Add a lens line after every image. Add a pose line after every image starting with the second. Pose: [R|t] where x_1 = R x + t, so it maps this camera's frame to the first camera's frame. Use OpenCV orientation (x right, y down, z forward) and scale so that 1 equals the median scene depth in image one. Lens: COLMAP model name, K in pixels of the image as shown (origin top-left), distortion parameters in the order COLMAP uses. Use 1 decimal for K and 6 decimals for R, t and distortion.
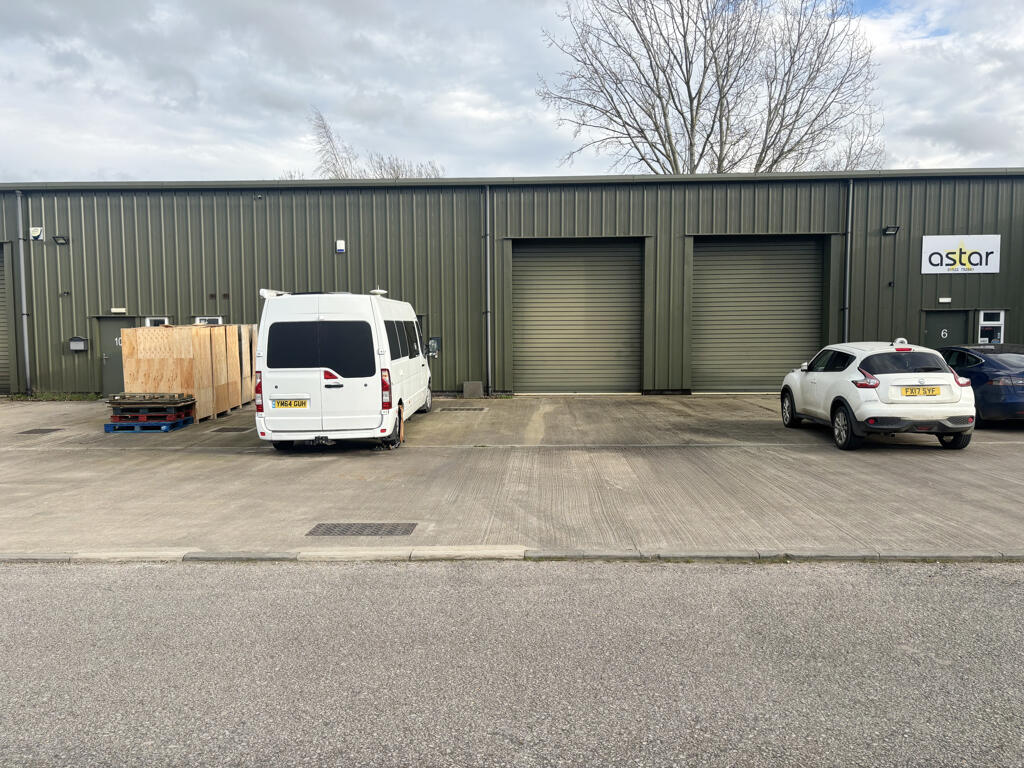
lens RADIAL K [[809.1, 0, 512.0], [0, 809.1, 384.0], [0, 0, 1]] dist [0.005964, 0.000114]
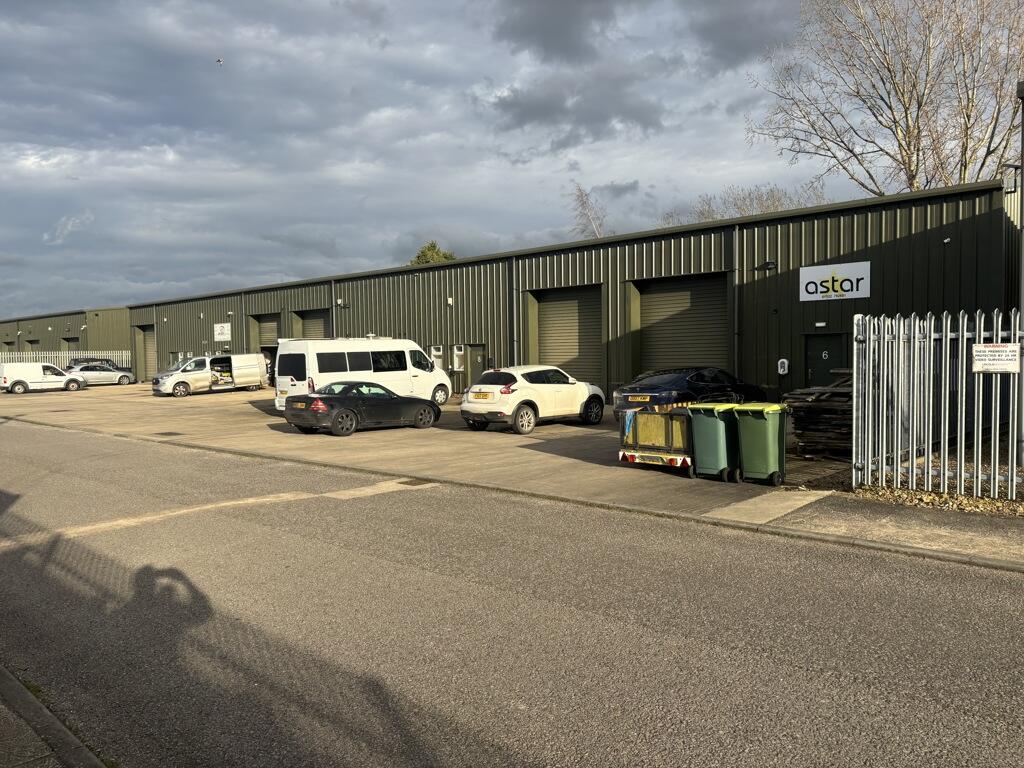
lens RADIAL K [[809.1, 0, 512.0], [0, 809.1, 384.0], [0, 0, 1]] dist [0.005964, 0.000114]
pose [[0.730595, 0.021918, -0.682459, 0.983288], [-0.030612, 0.999531, -0.000670, -0.009495], [0.682124, 0.021381, 0.730923, -0.084762]]
